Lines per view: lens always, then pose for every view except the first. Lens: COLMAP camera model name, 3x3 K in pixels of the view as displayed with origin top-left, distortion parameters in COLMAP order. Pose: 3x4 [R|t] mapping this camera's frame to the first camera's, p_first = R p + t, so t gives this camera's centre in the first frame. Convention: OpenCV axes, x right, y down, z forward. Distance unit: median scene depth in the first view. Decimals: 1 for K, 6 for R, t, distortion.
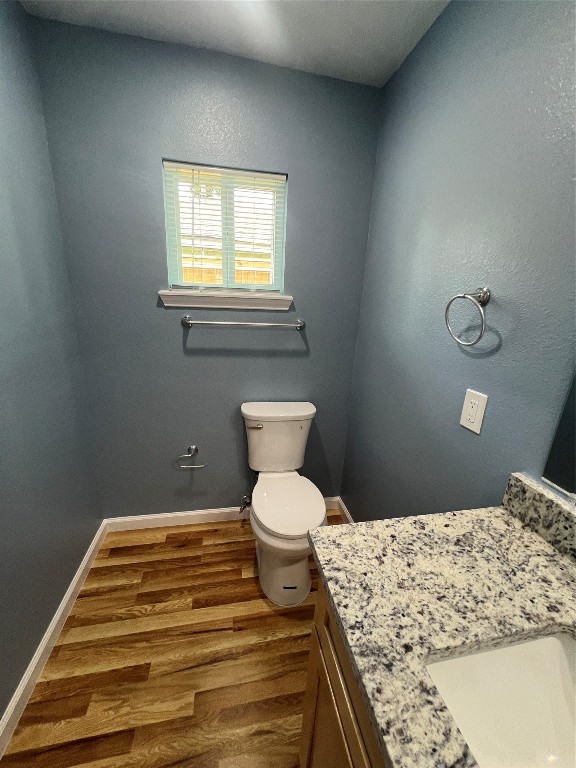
lens RADIAL K [[311.0, 0, 287.5], [0, 311.0, 384.4], [0, 0, 1]] dist [-0.000448, 0.002194]
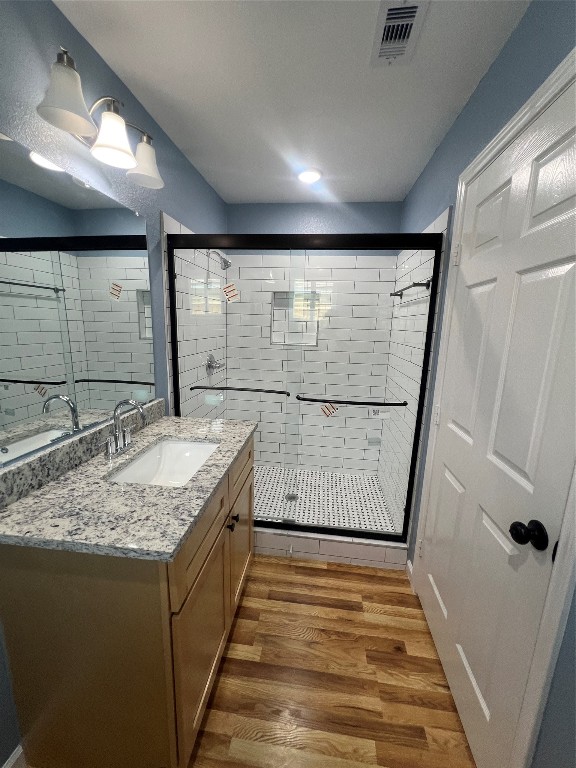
lens RADIAL K [[311.0, 0, 289.0], [0, 311.0, 383.3], [0, 0, 1]] dist [-0.000448, 0.002194]
pose [[-0.947868, -0.133424, 0.289387, -0.539301], [0.021147, 0.879788, 0.474896, -0.514379], [-0.317962, 0.456259, -0.831101, 1.543132]]
